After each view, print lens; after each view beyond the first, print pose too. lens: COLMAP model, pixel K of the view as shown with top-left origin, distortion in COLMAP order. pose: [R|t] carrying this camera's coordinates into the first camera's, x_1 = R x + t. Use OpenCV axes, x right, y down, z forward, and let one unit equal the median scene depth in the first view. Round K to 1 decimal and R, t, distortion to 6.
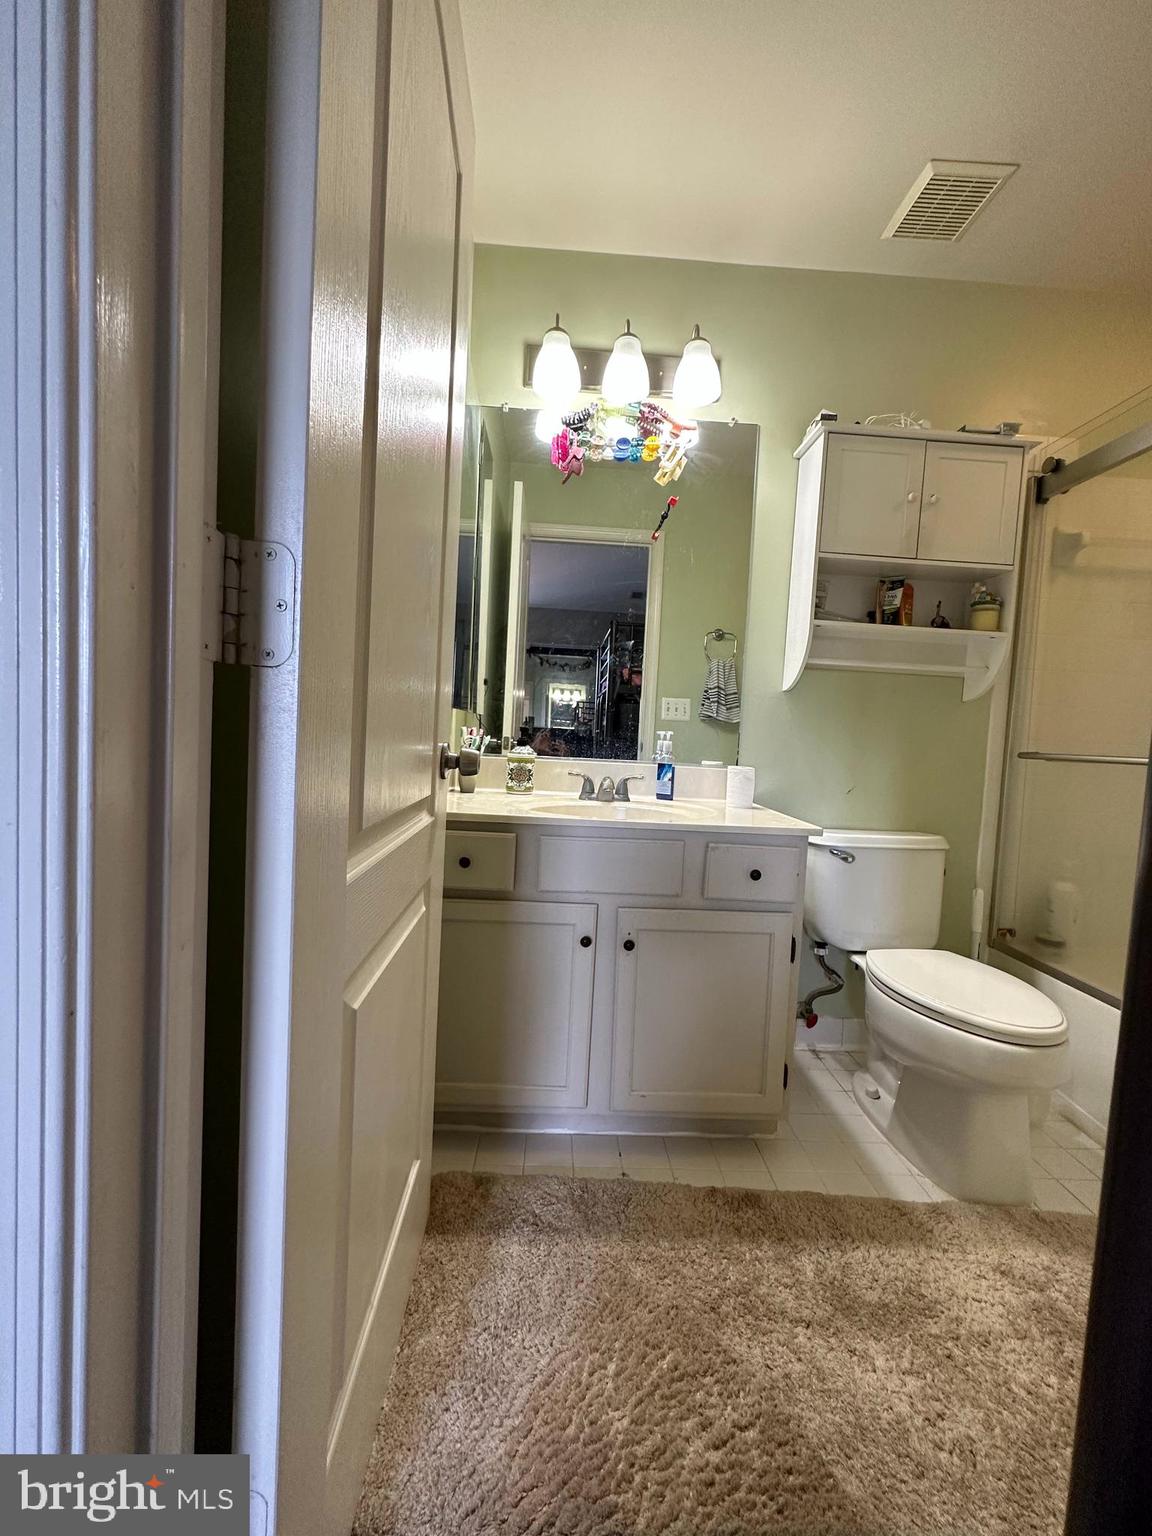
lens RADIAL K [[615.1, 0, 576.0], [0, 615.1, 768.0], [0, 0, 1]] dist [-0.002845, 0.000964]
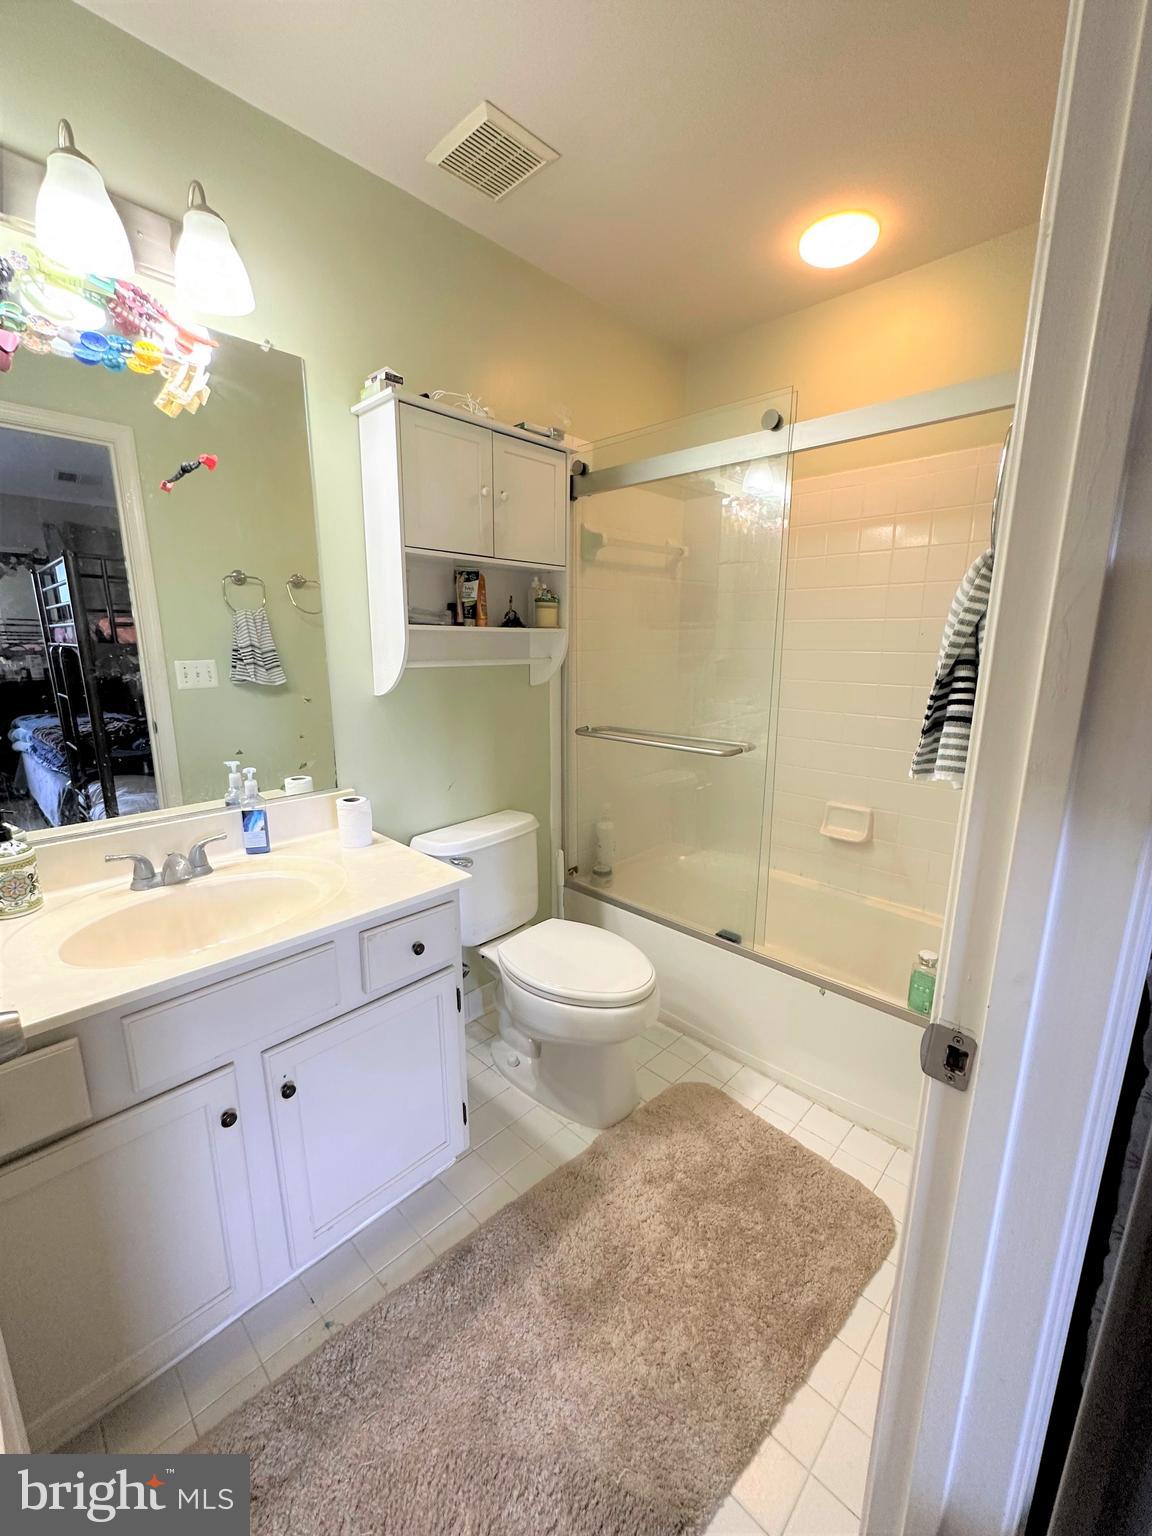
lens RADIAL K [[615.1, 0, 576.0], [0, 615.1, 768.0], [0, 0, 1]] dist [-0.002845, 0.000964]
pose [[0.715971, -0.193305, 0.670835, -0.075938], [0.071002, 0.976082, 0.205484, -0.195611], [-0.694510, -0.099490, 0.712571, 0.164108]]
